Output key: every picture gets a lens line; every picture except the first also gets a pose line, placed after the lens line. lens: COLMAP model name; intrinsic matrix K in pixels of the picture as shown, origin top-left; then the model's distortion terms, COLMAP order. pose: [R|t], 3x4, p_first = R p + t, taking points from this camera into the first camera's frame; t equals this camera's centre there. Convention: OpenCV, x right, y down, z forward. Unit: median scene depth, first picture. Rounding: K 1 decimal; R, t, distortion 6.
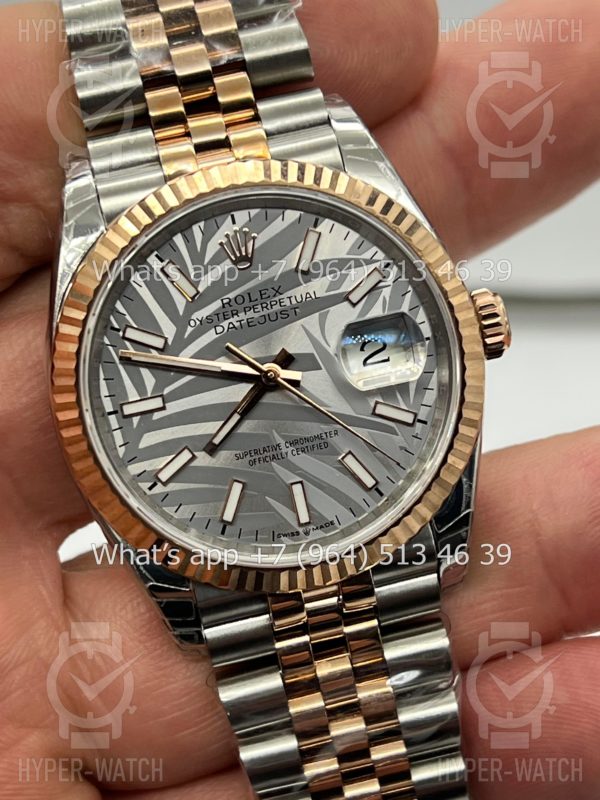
lens RADIAL K [[1763.9, 0, 300.0], [0, 1763.9, 400.0], [0, 0, 1]] dist [0.138028, -0.125001]
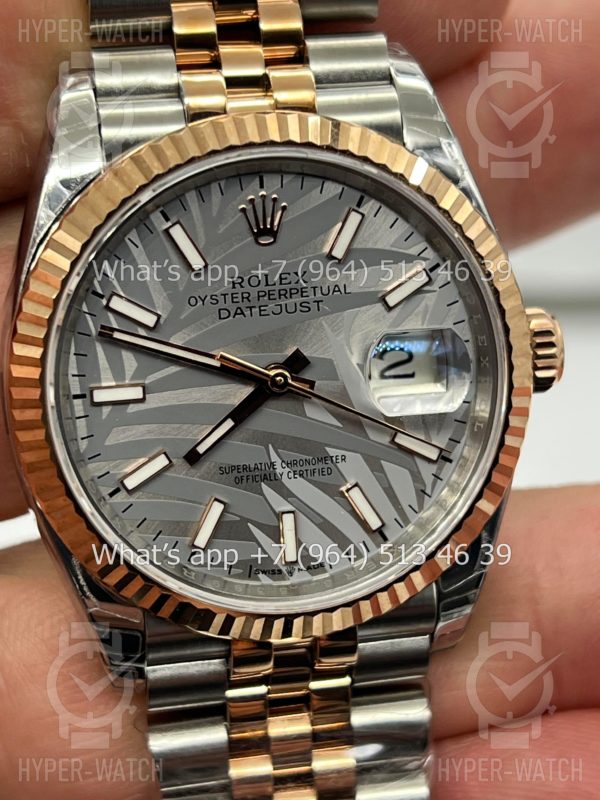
lens RADIAL K [[1763.9, 0, 300.0], [0, 1763.9, 400.0], [0, 0, 1]] dist [0.138028, -0.125001]
pose [[0.982777, 0.147087, 0.111866, -0.096168], [-0.154703, 0.985968, 0.062722, -0.056987], [-0.101071, -0.078948, 0.991742, 0.186466]]
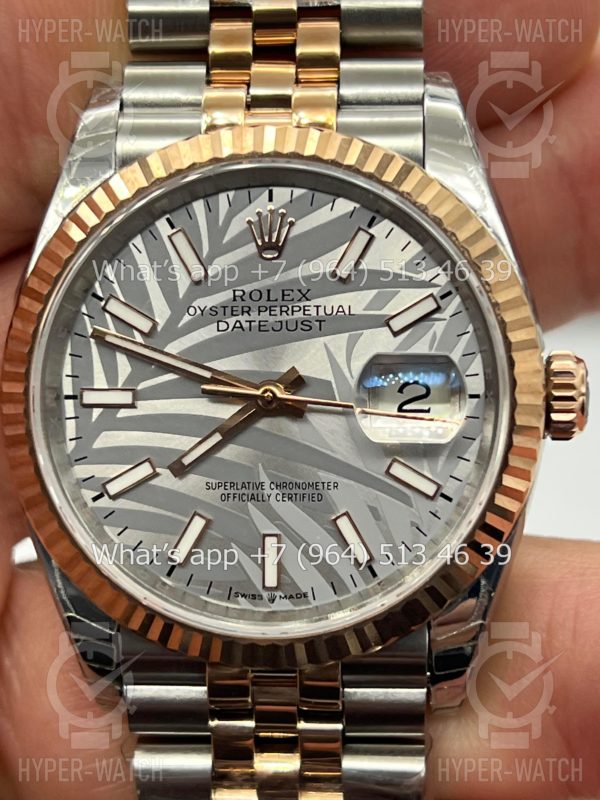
lens RADIAL K [[1763.9, 0, 300.0], [0, 1763.9, 400.0], [0, 0, 1]] dist [0.138028, -0.125001]
pose [[0.963716, 0.226306, -0.141556, 0.108654], [-0.226705, 0.973870, 0.013516, -0.025957], [0.140915, 0.019066, 0.989838, 0.212245]]
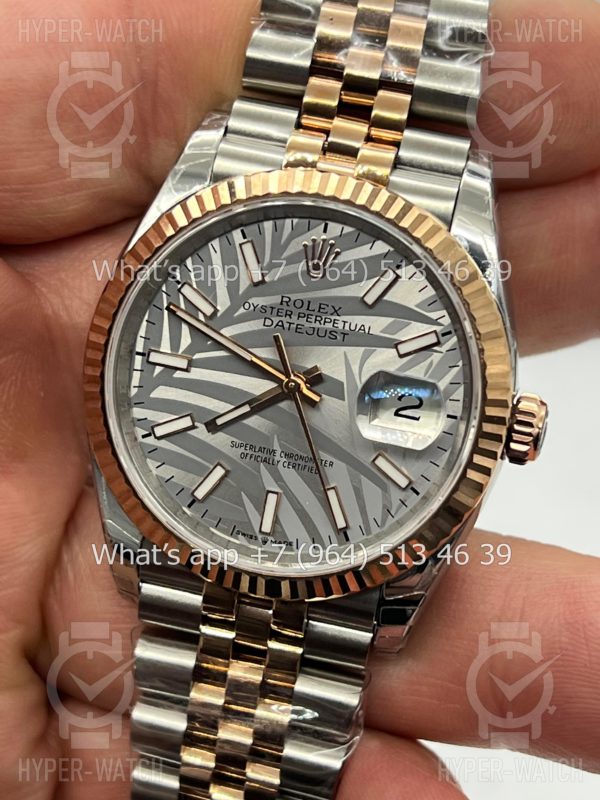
lens RADIAL K [[1763.9, 0, 300.0], [0, 1763.9, 400.0], [0, 0, 1]] dist [0.138028, -0.125001]
pose [[0.888825, 0.418490, -0.186699, 0.176560], [-0.409390, 0.908221, 0.086800, -0.094290], [0.205889, -0.000718, 0.978575, 0.017104]]
